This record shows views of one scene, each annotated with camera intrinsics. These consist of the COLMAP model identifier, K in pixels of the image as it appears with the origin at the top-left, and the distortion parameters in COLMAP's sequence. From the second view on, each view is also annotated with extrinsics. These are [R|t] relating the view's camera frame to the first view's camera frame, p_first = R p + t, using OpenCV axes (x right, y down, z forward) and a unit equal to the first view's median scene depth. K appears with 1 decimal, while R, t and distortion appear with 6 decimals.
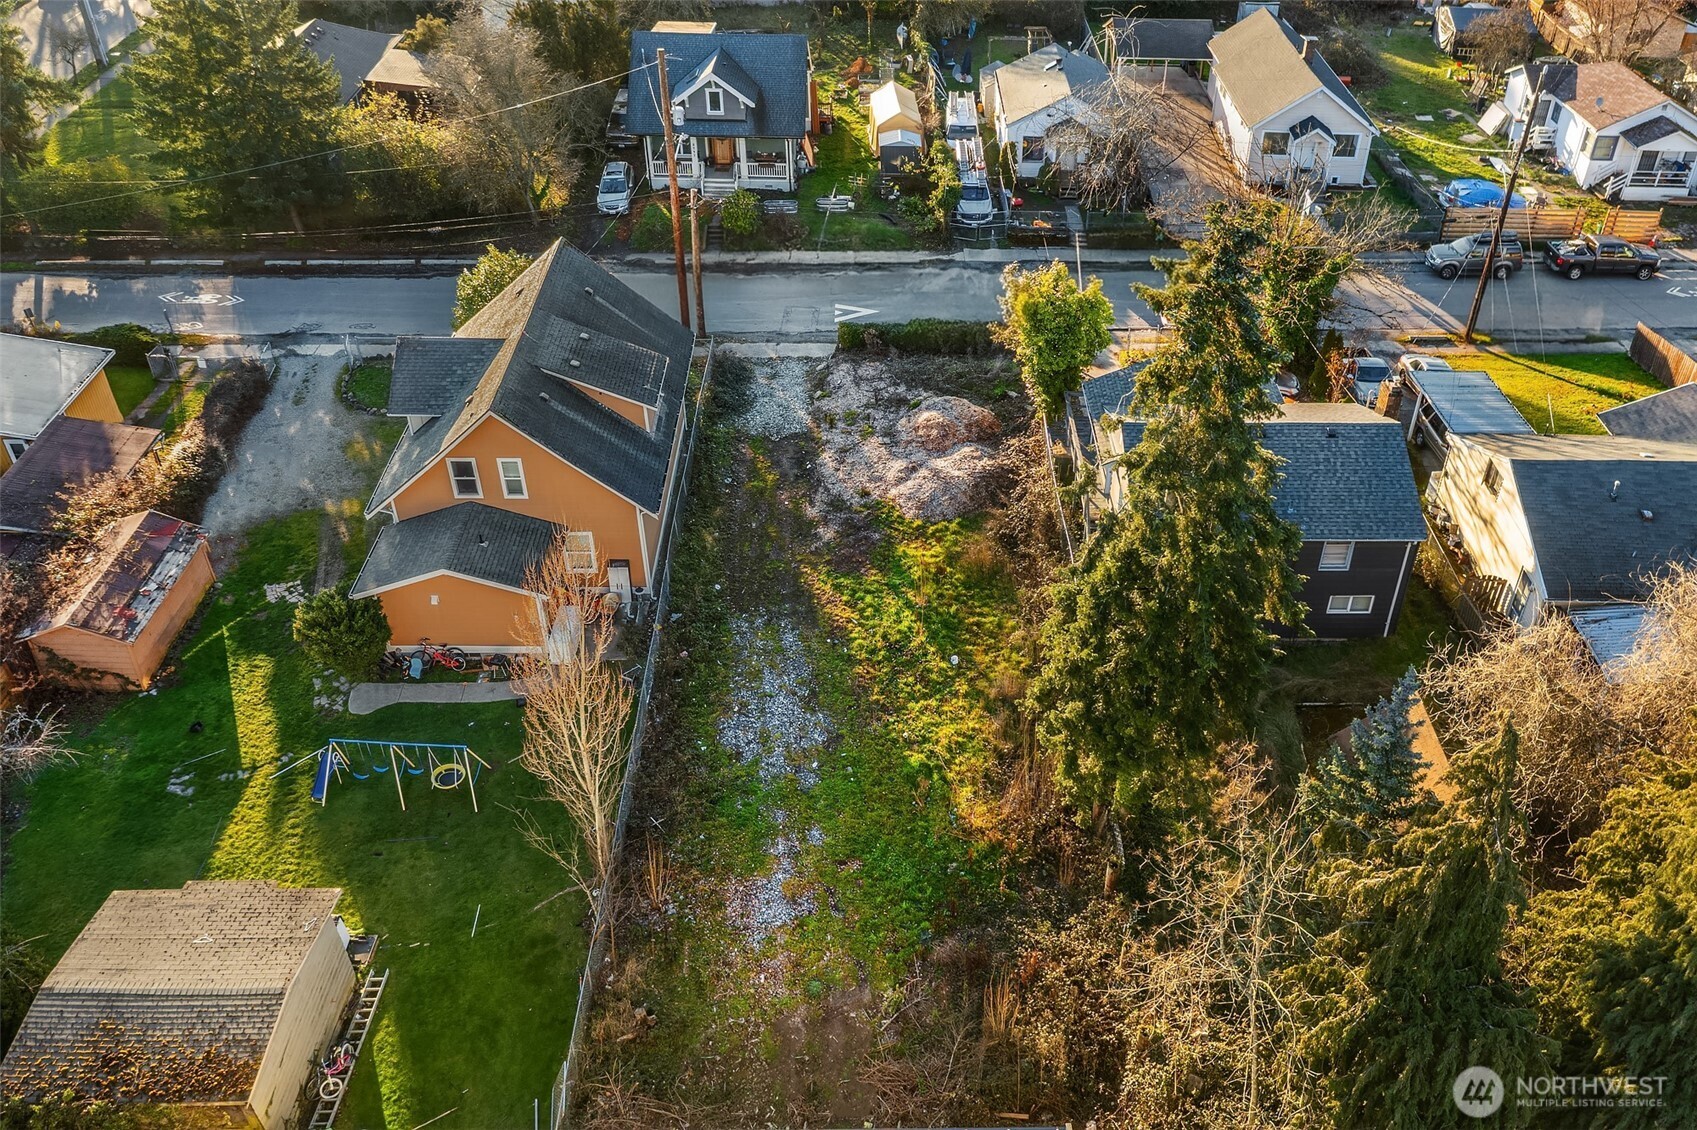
lens RADIAL K [[1398.5, 0, 884.7], [0, 1398.5, 536.8], [0, 0, 1]] dist [-0.007069, -0.004139]
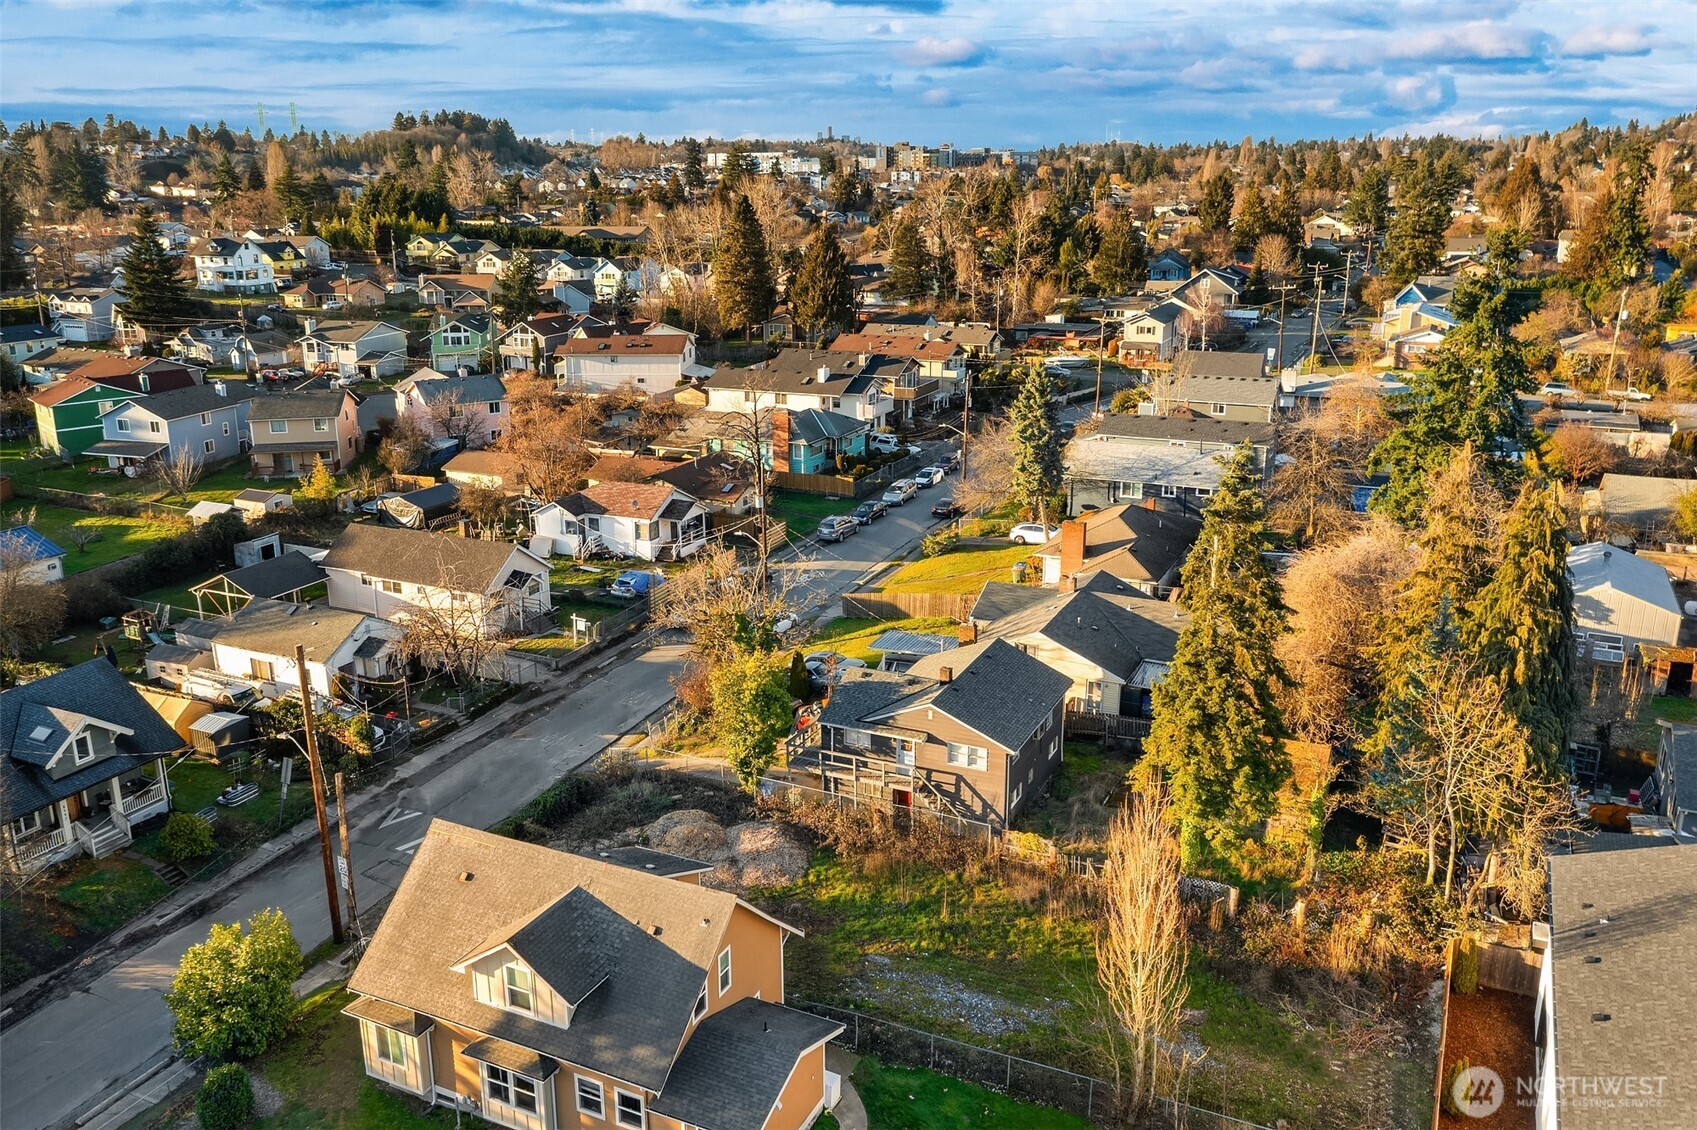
lens RADIAL K [[1480.3, 0, 677.4], [0, 1480.3, 566.3], [0, 0, 1]] dist [-0.014478, 0.003595]
pose [[0.469337, -0.264129, 0.842590, -0.875519], [0.548945, 0.834693, -0.044119, -0.204403], [-0.691651, 0.483243, 0.536745, 0.245903]]
